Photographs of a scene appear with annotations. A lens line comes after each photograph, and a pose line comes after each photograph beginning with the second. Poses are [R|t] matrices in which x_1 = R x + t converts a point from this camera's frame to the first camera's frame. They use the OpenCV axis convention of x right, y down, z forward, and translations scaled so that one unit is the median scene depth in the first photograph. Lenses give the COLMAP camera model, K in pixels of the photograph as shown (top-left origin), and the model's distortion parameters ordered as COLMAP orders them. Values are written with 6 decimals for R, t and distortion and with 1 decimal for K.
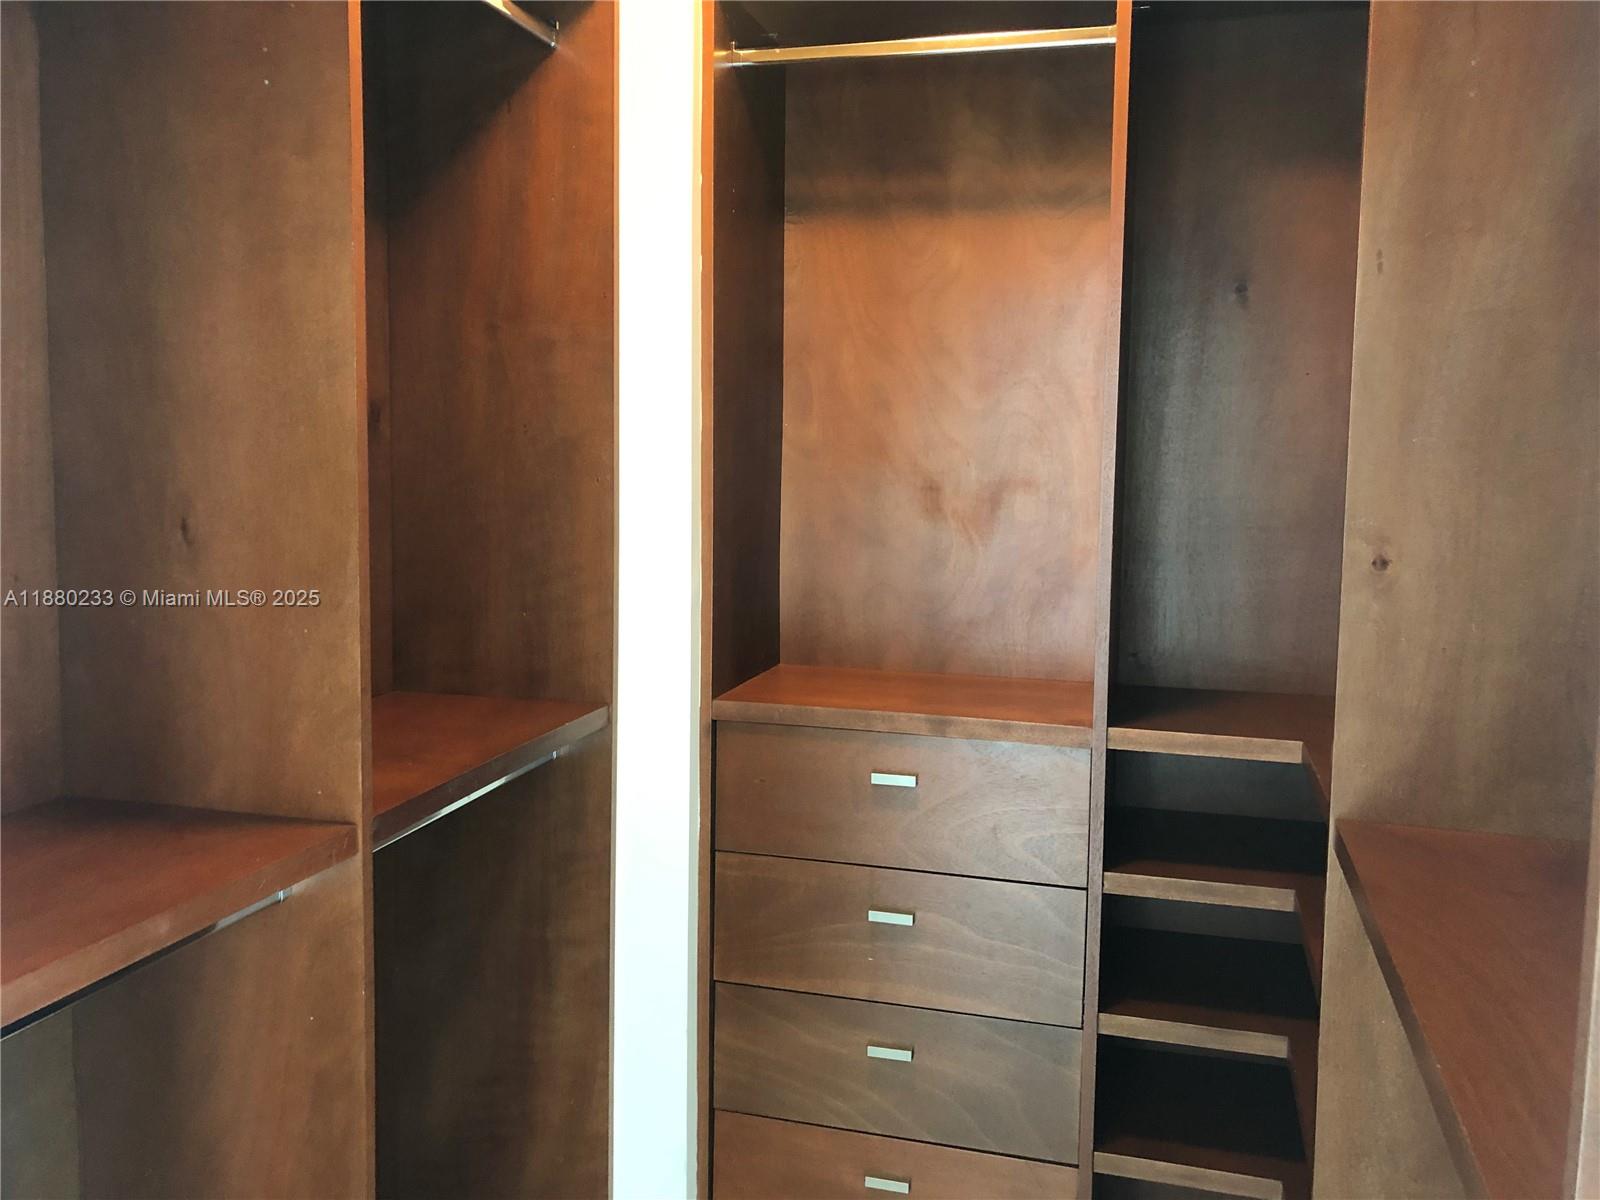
lens RADIAL K [[1277.9, 0, 797.6], [0, 1277.9, 561.2], [0, 0, 1]] dist [0.009909, -0.052357]
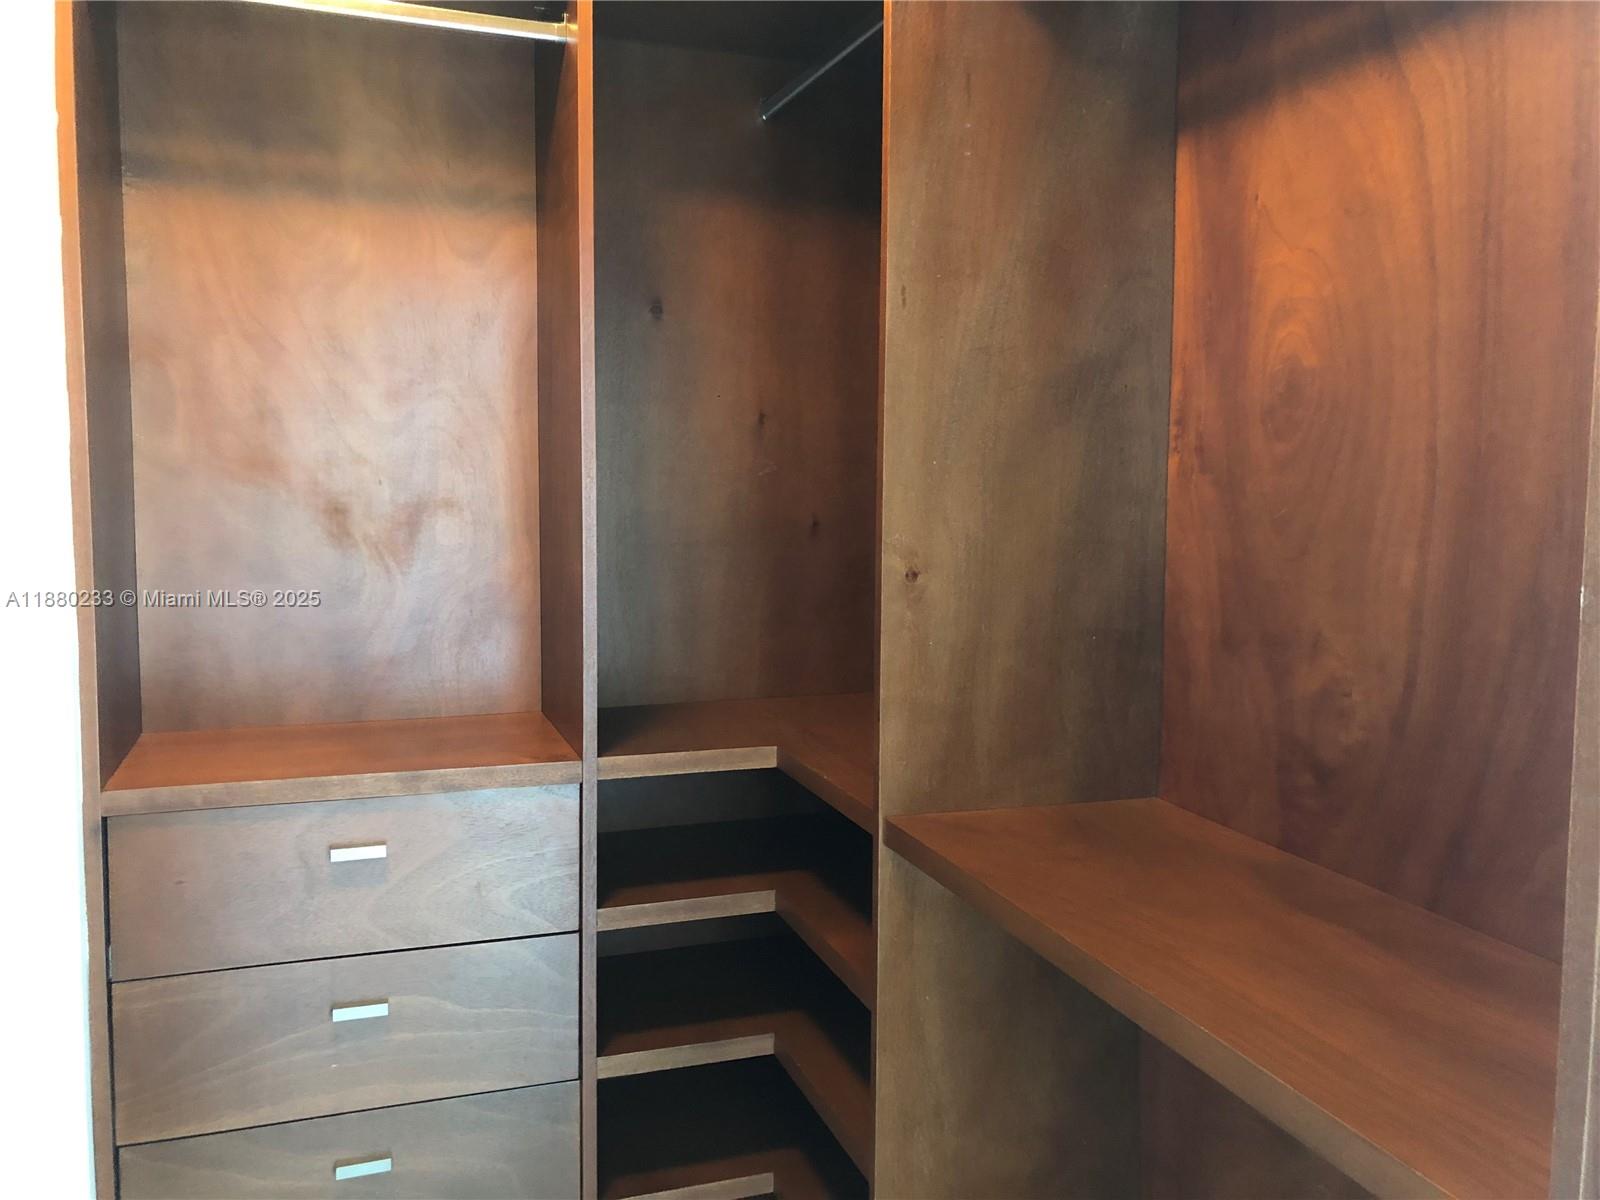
lens RADIAL K [[1277.9, 0, 797.6], [0, 1277.9, 561.2], [0, 0, 1]] dist [0.009909, -0.052357]
pose [[0.805228, -0.045364, 0.591227, -0.186612], [0.049735, 0.998723, 0.008893, -0.017554], [-0.590875, 0.022244, 0.806456, 0.128787]]
